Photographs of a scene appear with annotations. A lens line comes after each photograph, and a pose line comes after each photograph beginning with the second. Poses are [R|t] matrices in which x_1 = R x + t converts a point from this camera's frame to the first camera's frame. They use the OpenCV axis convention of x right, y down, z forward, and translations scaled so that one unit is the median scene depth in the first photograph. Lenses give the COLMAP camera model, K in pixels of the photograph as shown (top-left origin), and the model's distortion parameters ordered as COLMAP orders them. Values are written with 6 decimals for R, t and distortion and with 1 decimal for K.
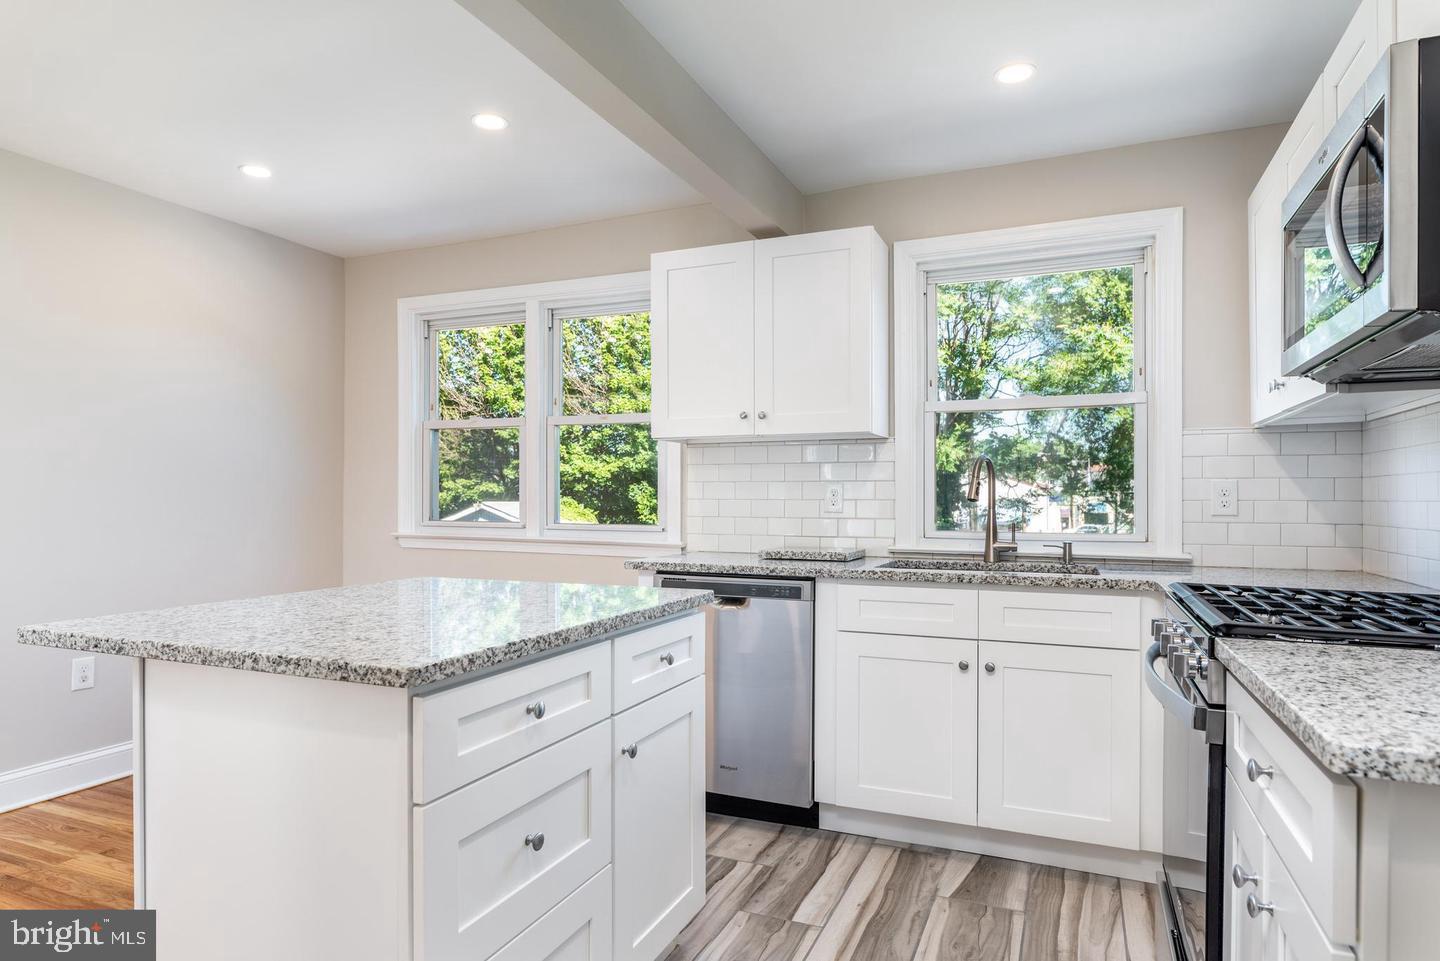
lens RADIAL K [[825.0, 0, 720.8], [0, 825.0, 505.4], [0, 0, 1]] dist [0.001574, -0.000144]
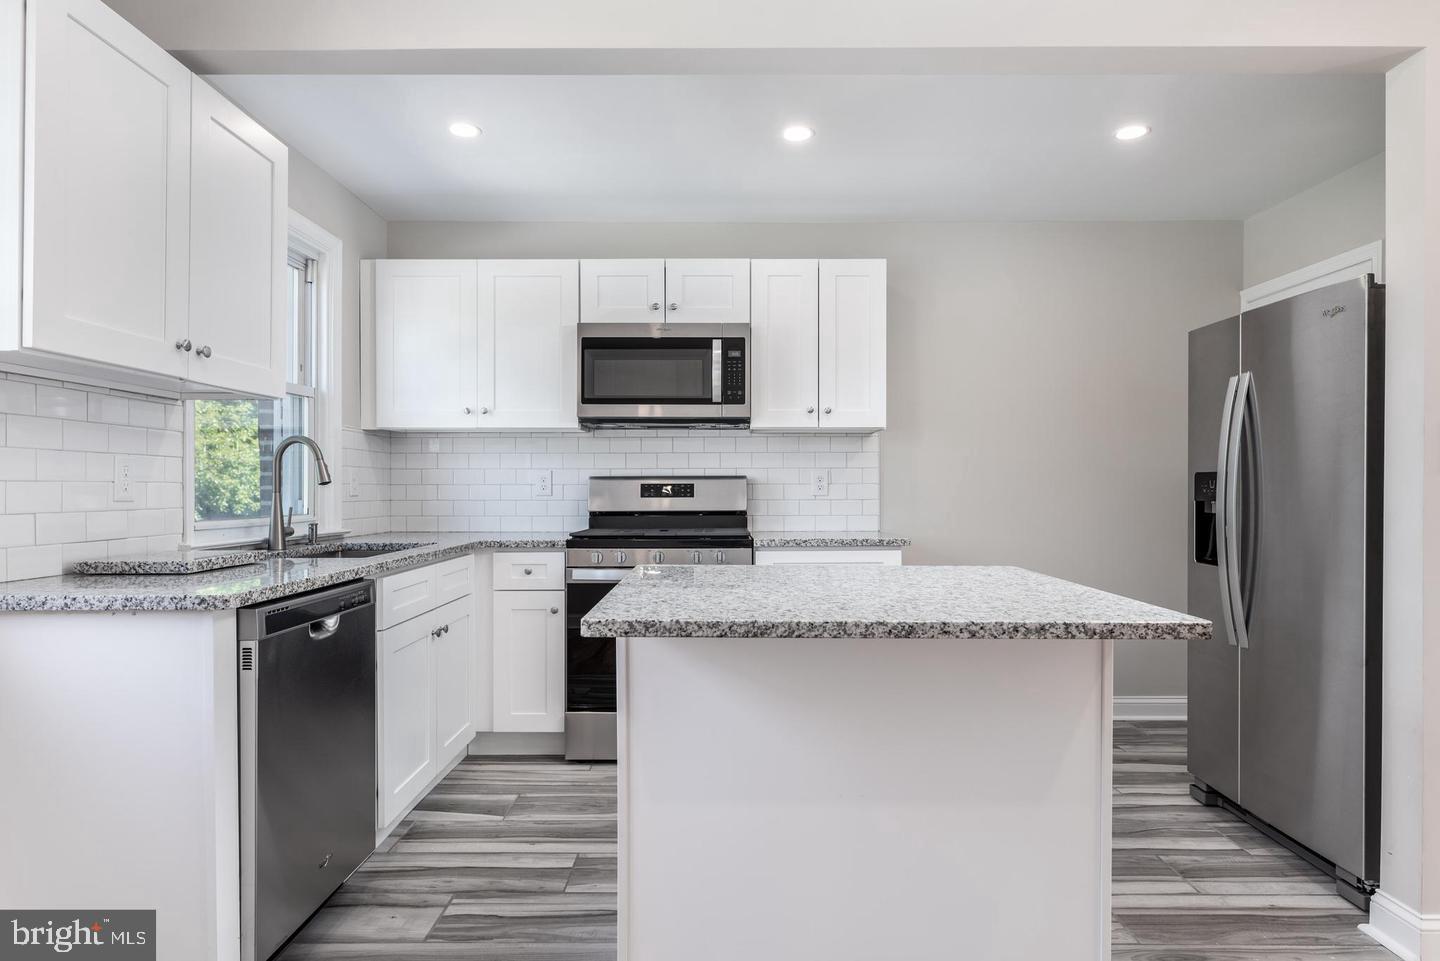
lens RADIAL K [[825.0, 0, 722.5], [0, 825.0, 484.1], [0, 0, 1]] dist [0.001574, -0.000144]
pose [[-0.393245, -0.000109, 0.919434, -0.816818], [0.002124, 0.999997, 0.001027, -0.005746], [-0.919431, 0.002357, -0.393244, 1.016229]]
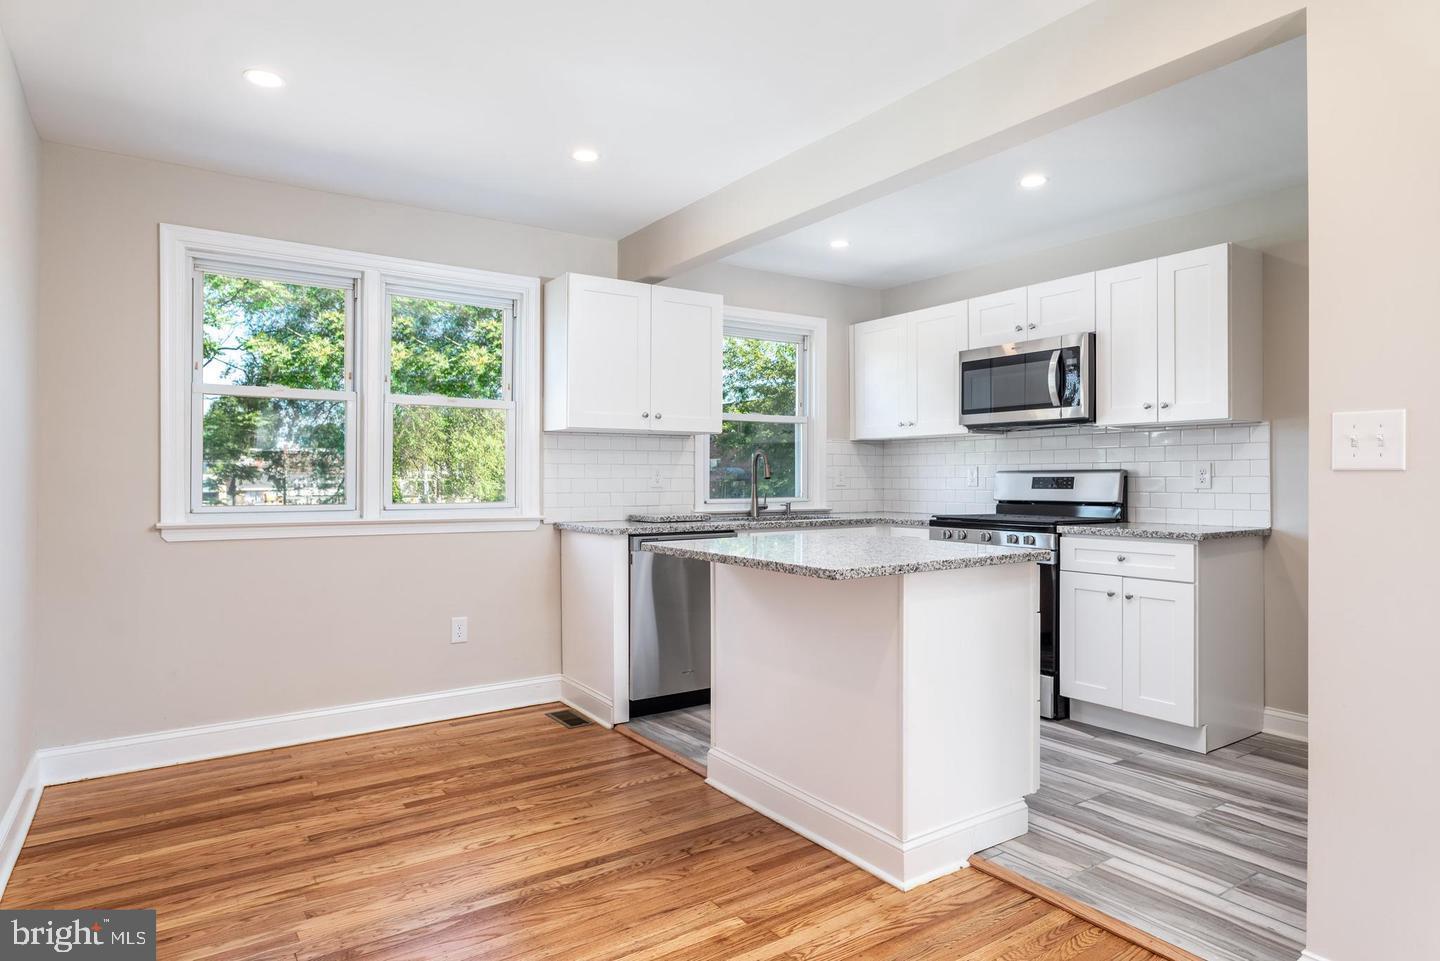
lens RADIAL K [[825.0, 0, 723.4], [0, 825.0, 476.5], [0, 0, 1]] dist [0.001574, -0.000144]
pose [[0.534576, -0.003706, 0.845112, -1.198427], [0.007673, 0.999970, -0.000468, -0.010333], [-0.845086, 0.006734, 0.534588, 0.211763]]
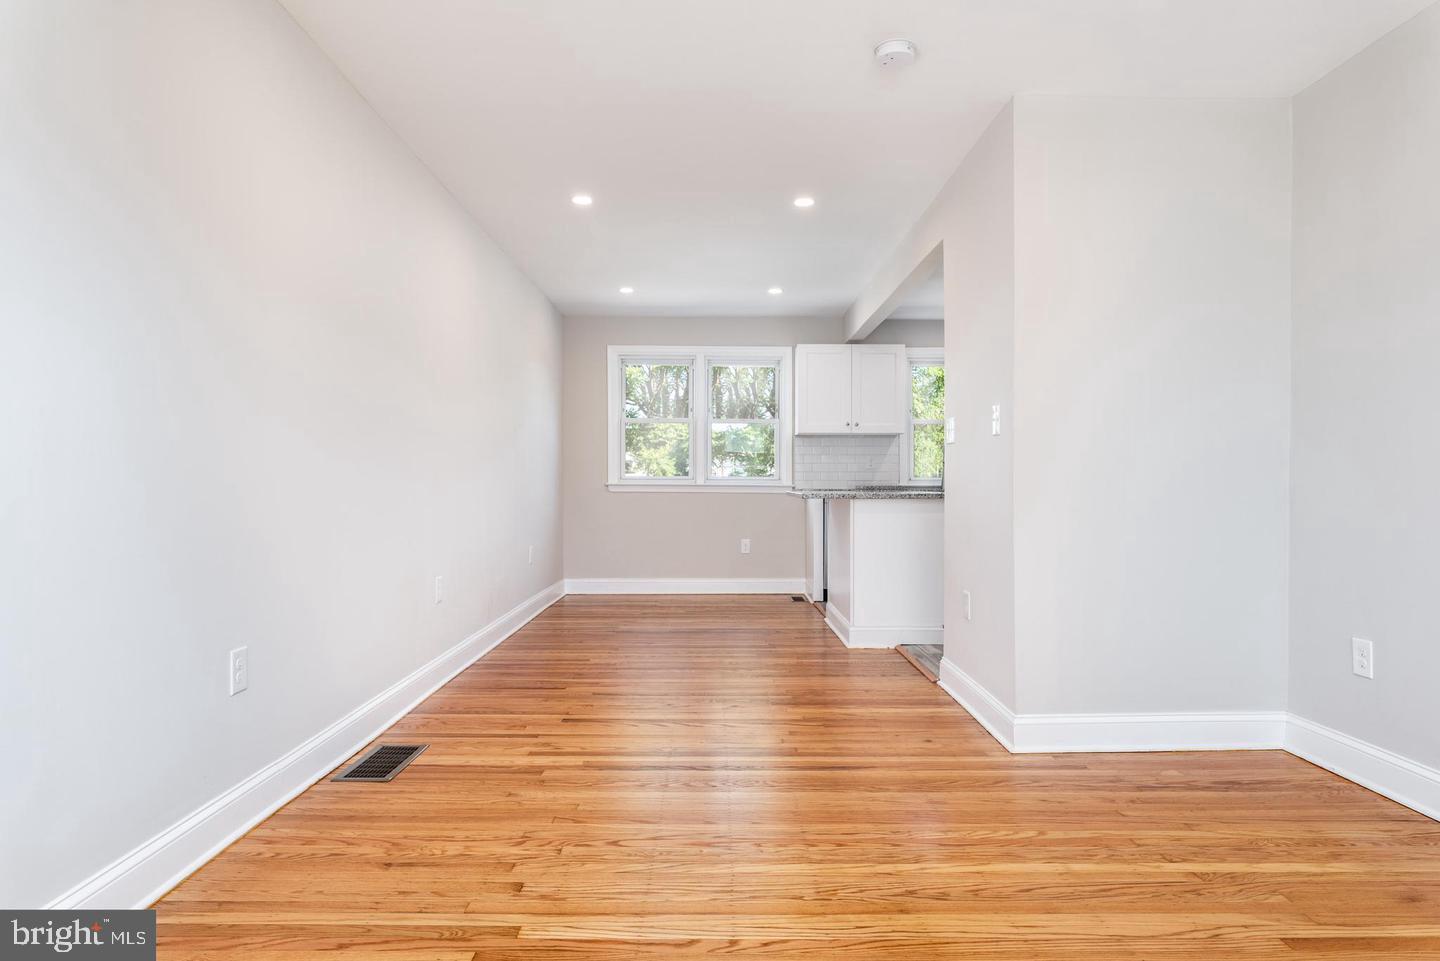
lens RADIAL K [[825.0, 0, 715.8], [0, 825.0, 477.7], [0, 0, 1]] dist [0.001574, -0.000144]
pose [[0.918747, -0.003725, 0.394828, -1.339103], [0.003193, 0.999993, 0.002005, 0.031336], [-0.394833, -0.000581, 0.918753, -1.003208]]
